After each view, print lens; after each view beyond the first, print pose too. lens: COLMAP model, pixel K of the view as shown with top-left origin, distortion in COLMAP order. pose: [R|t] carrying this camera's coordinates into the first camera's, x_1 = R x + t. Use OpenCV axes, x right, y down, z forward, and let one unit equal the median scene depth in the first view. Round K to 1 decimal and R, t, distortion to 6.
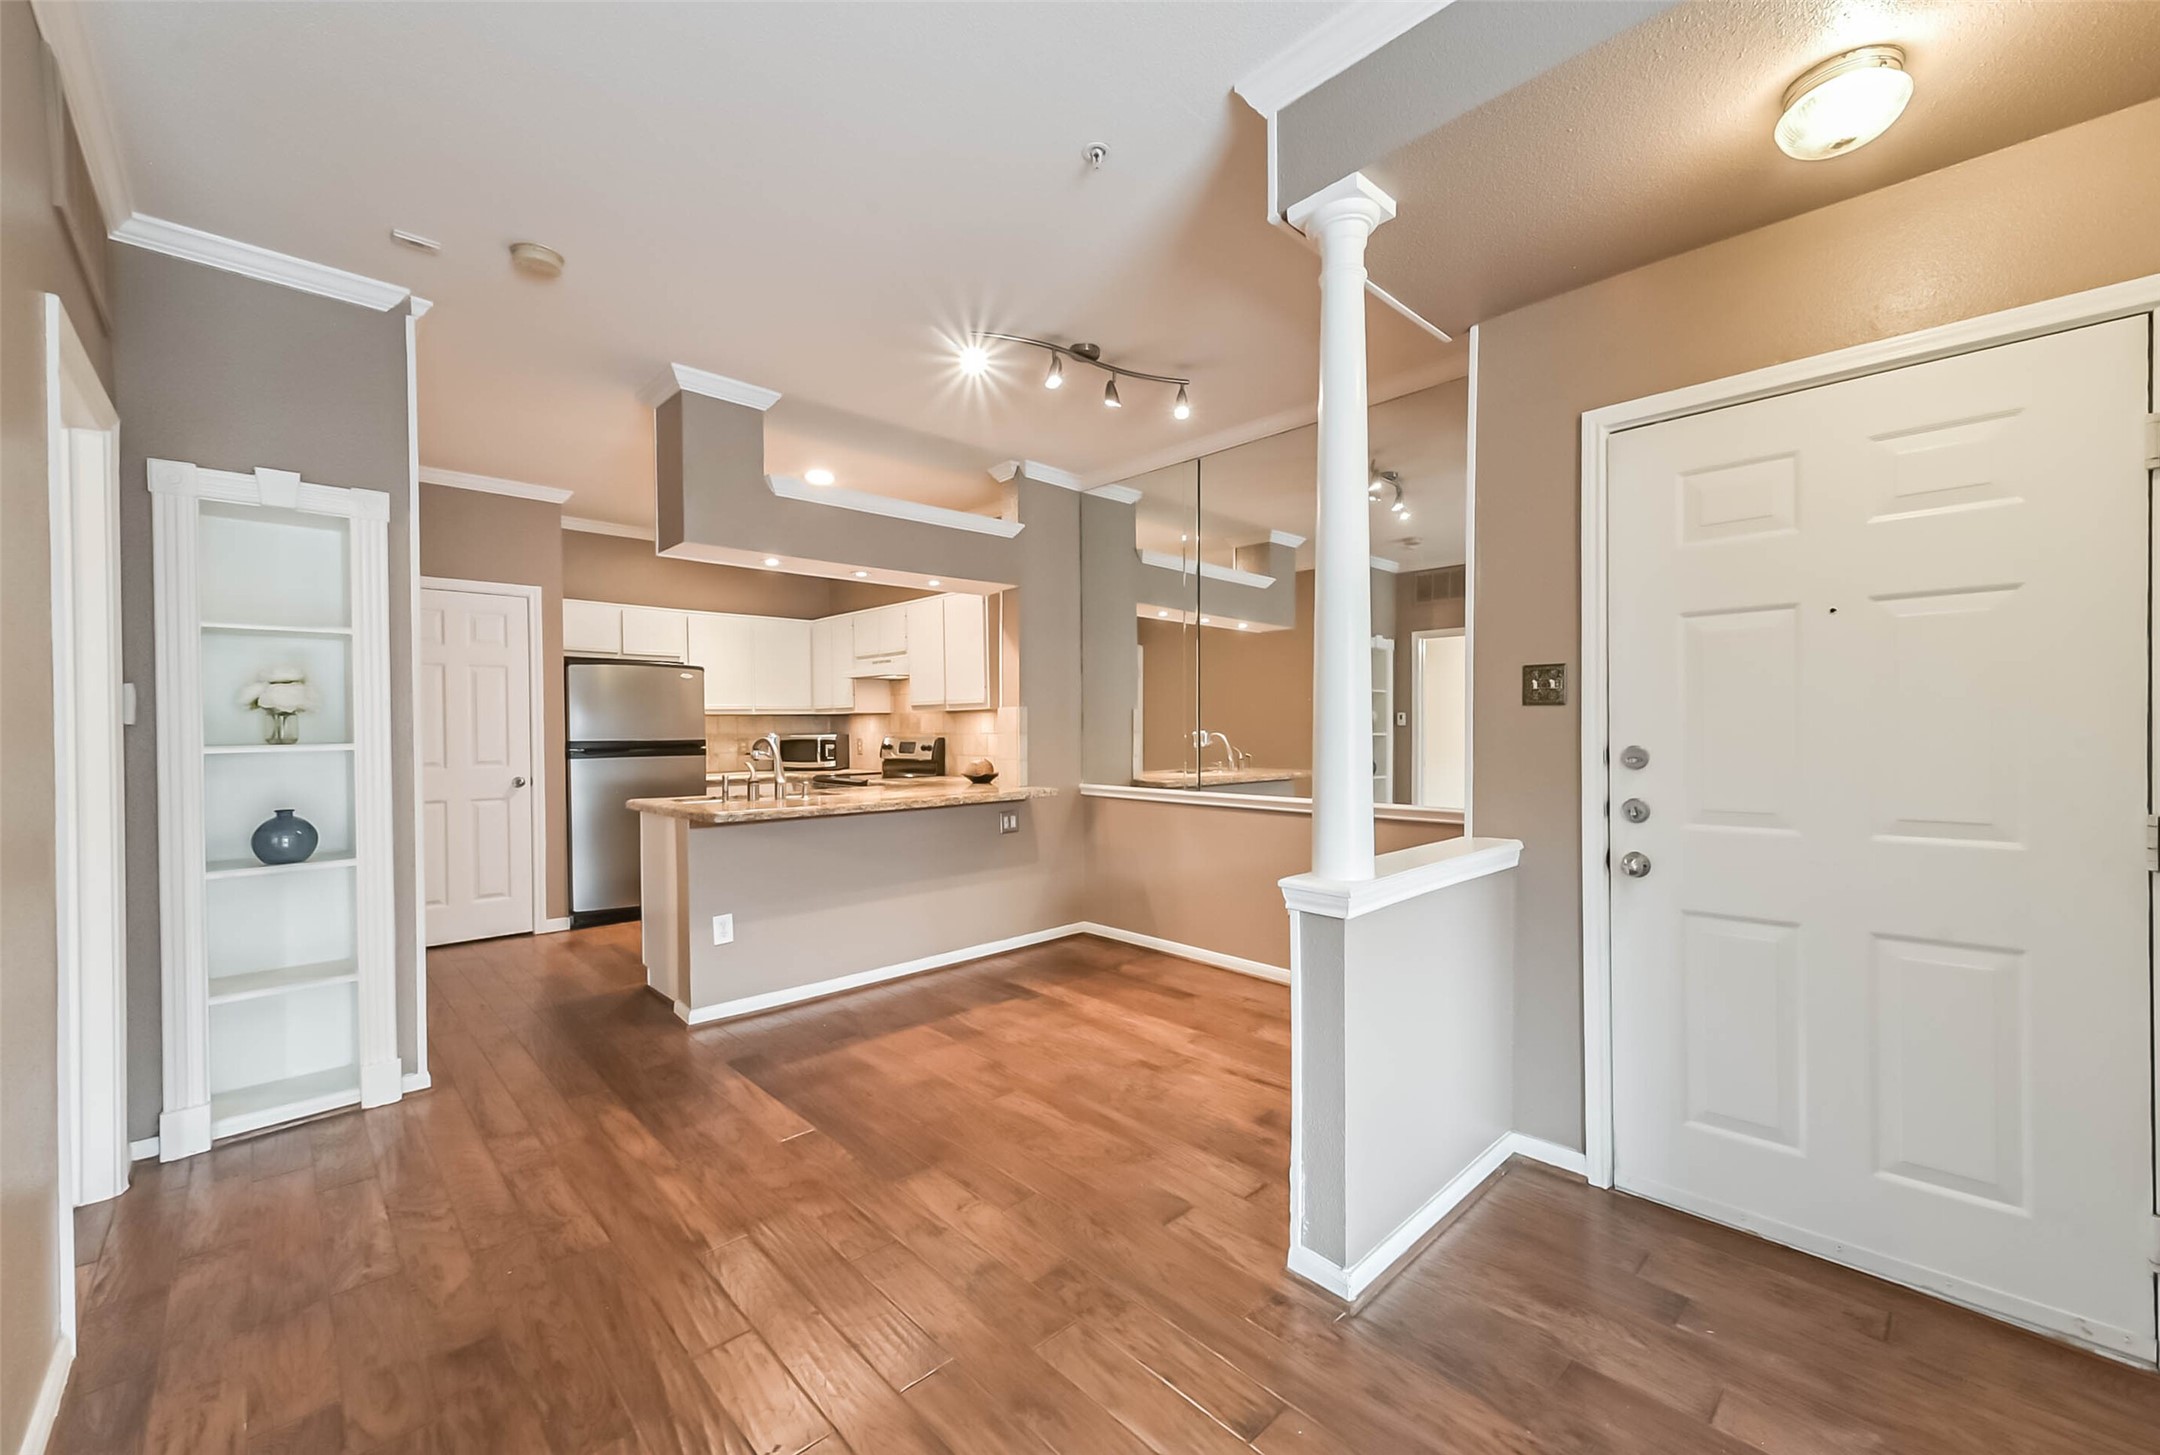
lens RADIAL K [[856.8, 0, 1093.3], [0, 856.8, 733.3], [0, 0, 1]] dist [0.028320, -0.008685]
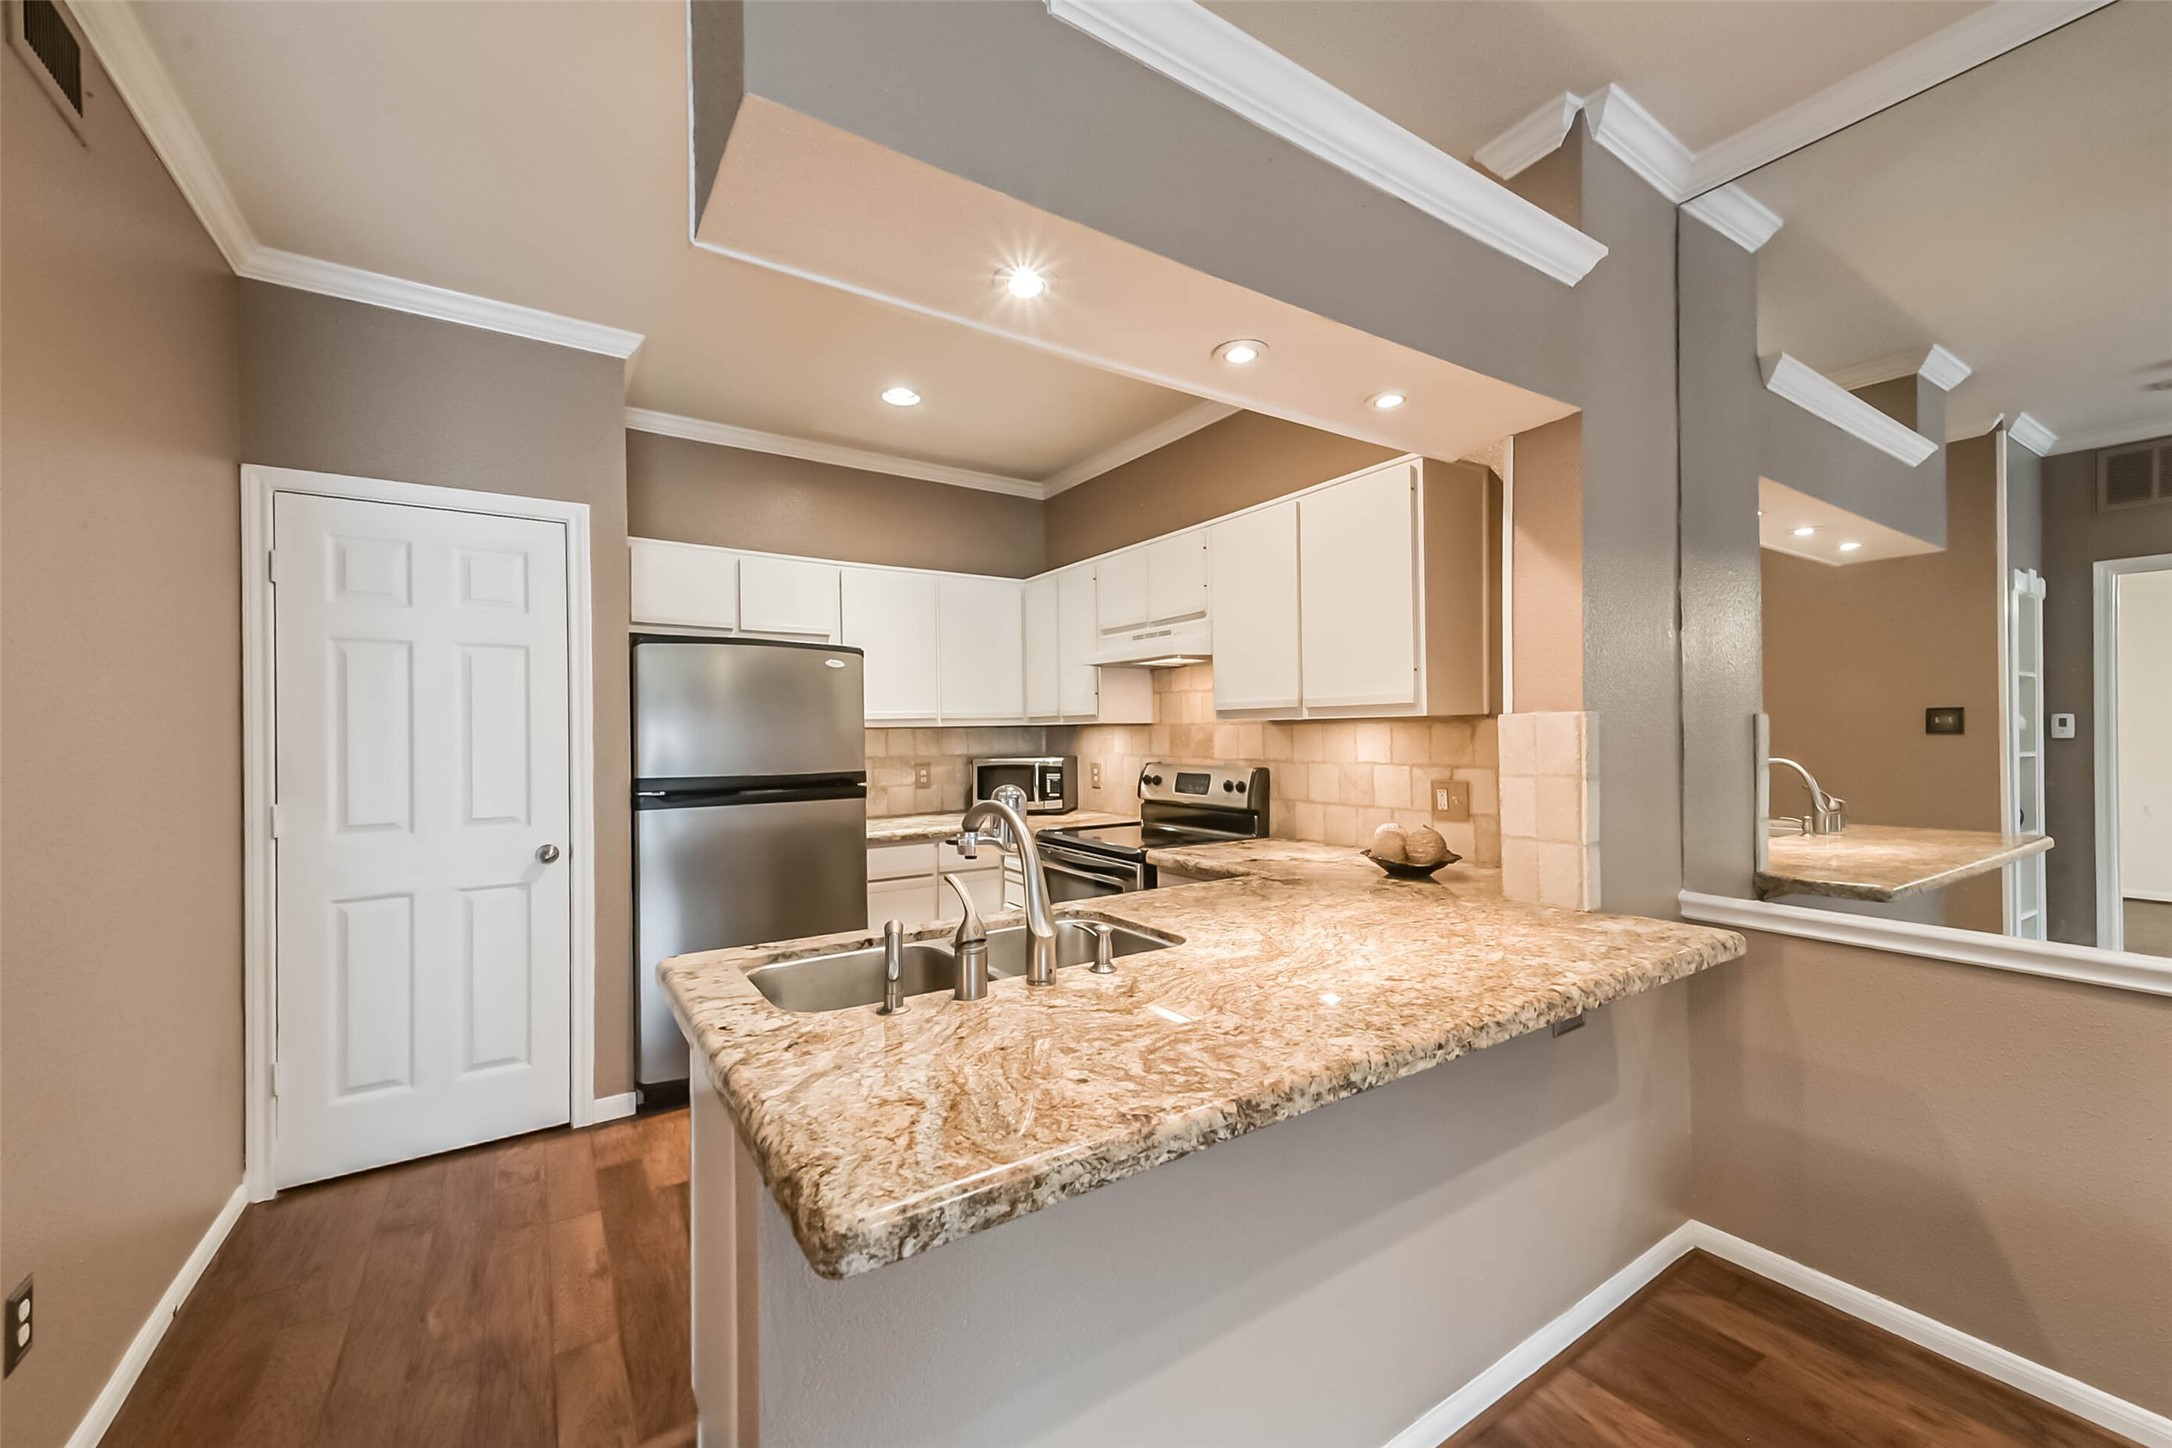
lens RADIAL K [[841.5, 0, 1092.6], [0, 841.5, 728.9], [0, 0, 1]] dist [0.032178, -0.007954]
pose [[0.984289, -0.004115, -0.176516, -0.256611], [0.002490, 0.999952, -0.009426, -0.020613], [0.176547, 0.008838, 0.984253, 0.604265]]
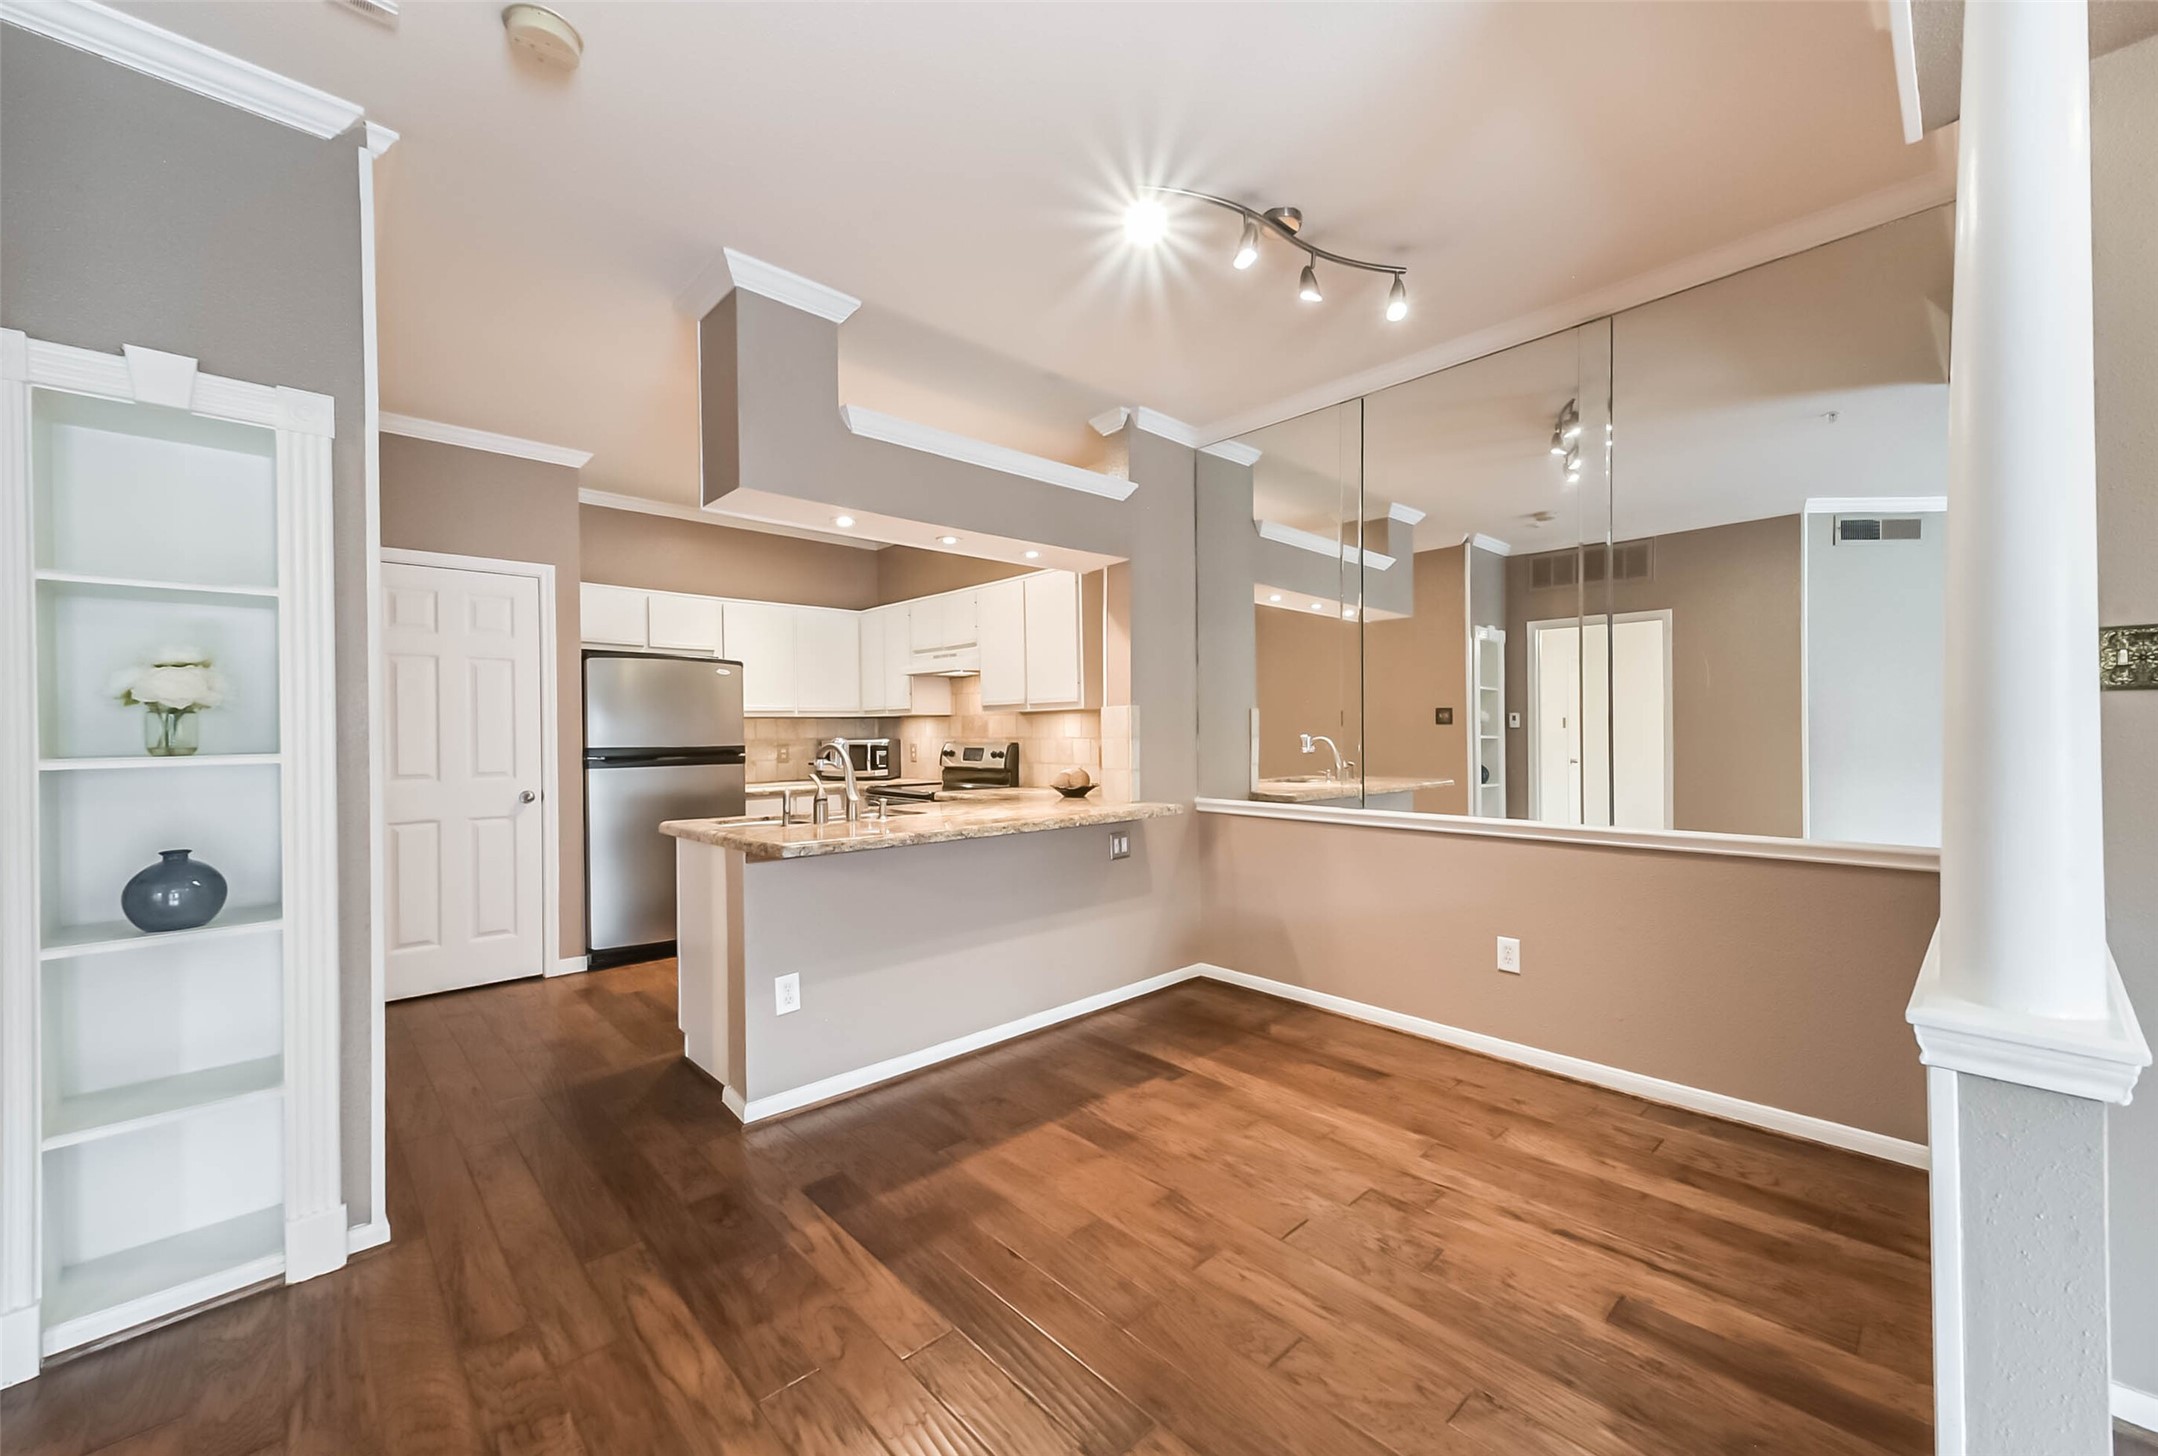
lens RADIAL K [[844.9, 0, 1095.1], [0, 844.9, 730.4], [0, 0, 1]] dist [0.033796, -0.007656]
pose [[0.999976, -0.002053, -0.006597, -0.122585], [0.001997, 0.999963, -0.008417, 0.000061], [0.006614, 0.008404, 0.999943, 0.197800]]
